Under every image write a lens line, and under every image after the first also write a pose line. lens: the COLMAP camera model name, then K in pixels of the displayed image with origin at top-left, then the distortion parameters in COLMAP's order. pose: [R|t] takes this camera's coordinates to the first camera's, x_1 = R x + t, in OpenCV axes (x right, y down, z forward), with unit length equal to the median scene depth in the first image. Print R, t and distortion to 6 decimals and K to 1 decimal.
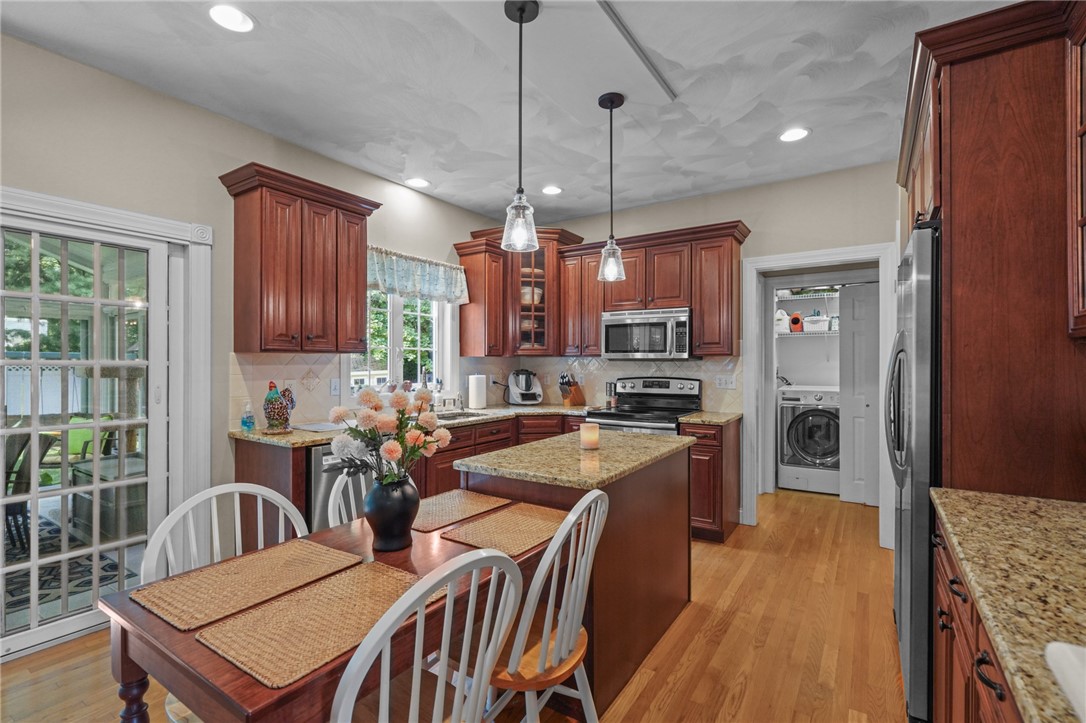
lens RADIAL K [[497.4, 0, 543.0], [0, 497.4, 361.5], [0, 0, 1]] dist [-0.003947, 0.000108]
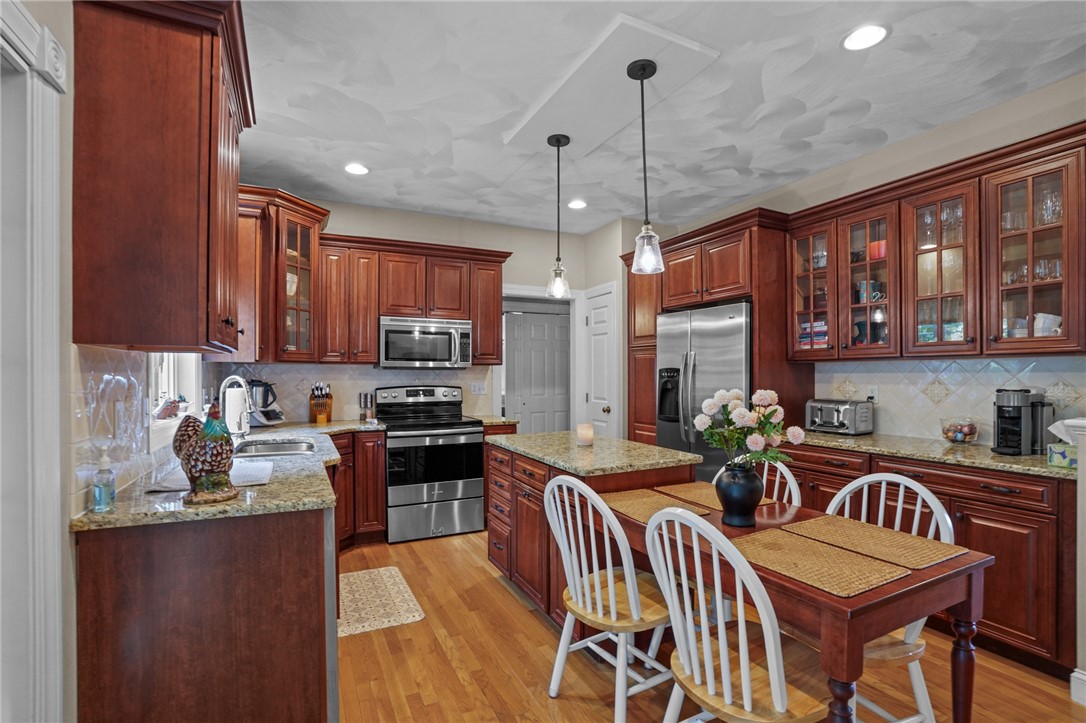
lens RADIAL K [[503.2, 0, 542.6], [0, 503.2, 378.0], [0, 0, 1]] dist [-0.037759, 0.000281]
pose [[0.497105, -0.007134, 0.867661, -0.560221], [-0.002825, 0.999948, 0.009840, 0.005476], [-0.867686, -0.007343, 0.497059, 0.296882]]
